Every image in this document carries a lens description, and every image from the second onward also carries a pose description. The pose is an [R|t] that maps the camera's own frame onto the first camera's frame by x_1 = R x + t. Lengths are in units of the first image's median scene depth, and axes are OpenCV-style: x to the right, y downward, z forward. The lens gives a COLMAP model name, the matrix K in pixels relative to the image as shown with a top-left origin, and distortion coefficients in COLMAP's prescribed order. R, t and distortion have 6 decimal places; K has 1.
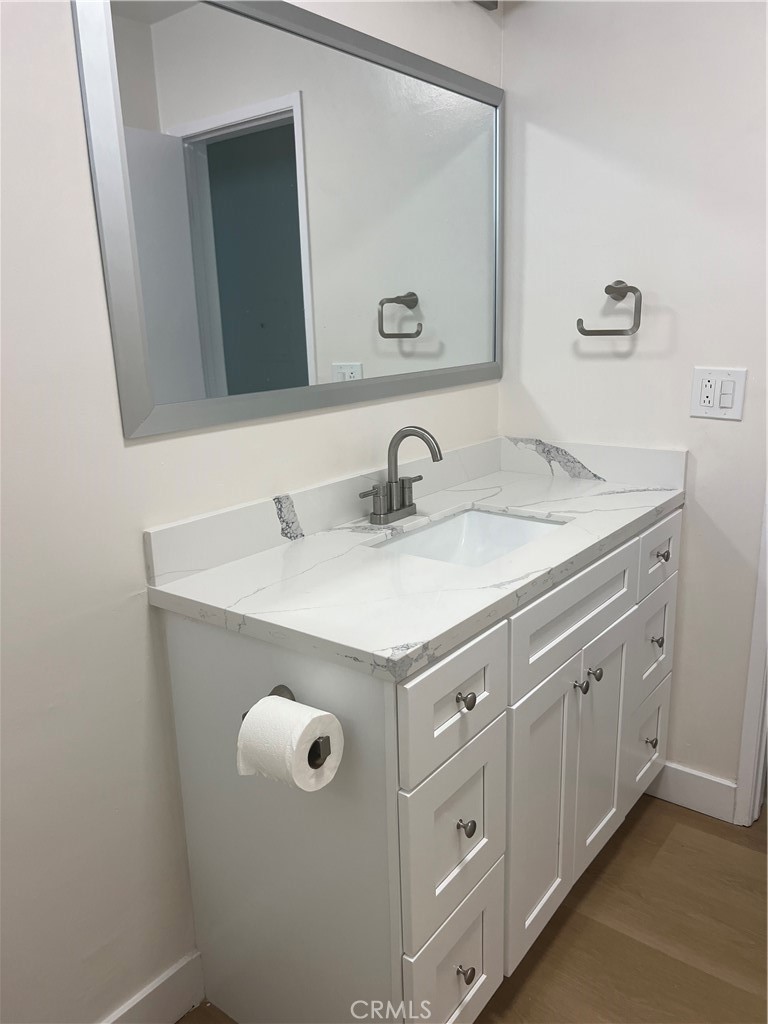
lens RADIAL K [[760.9, 0, 382.5], [0, 760.9, 520.1], [0, 0, 1]] dist [0.003347, -0.026525]
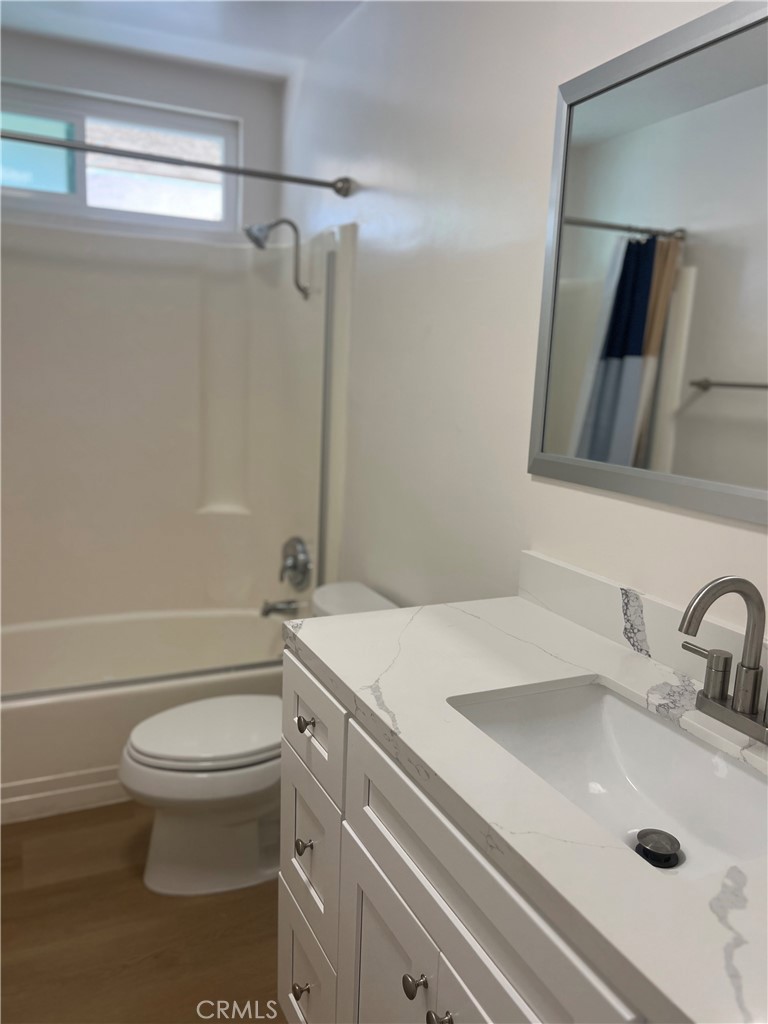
lens RADIAL K [[760.9, 0, 382.3], [0, 760.9, 513.3], [0, 0, 1]] dist [0.003347, -0.026525]
pose [[-0.449668, 0.172054, -0.876468, 0.689005], [-0.253424, 0.916371, 0.309905, -0.289920], [0.856490, 0.361473, -0.368460, 0.988170]]
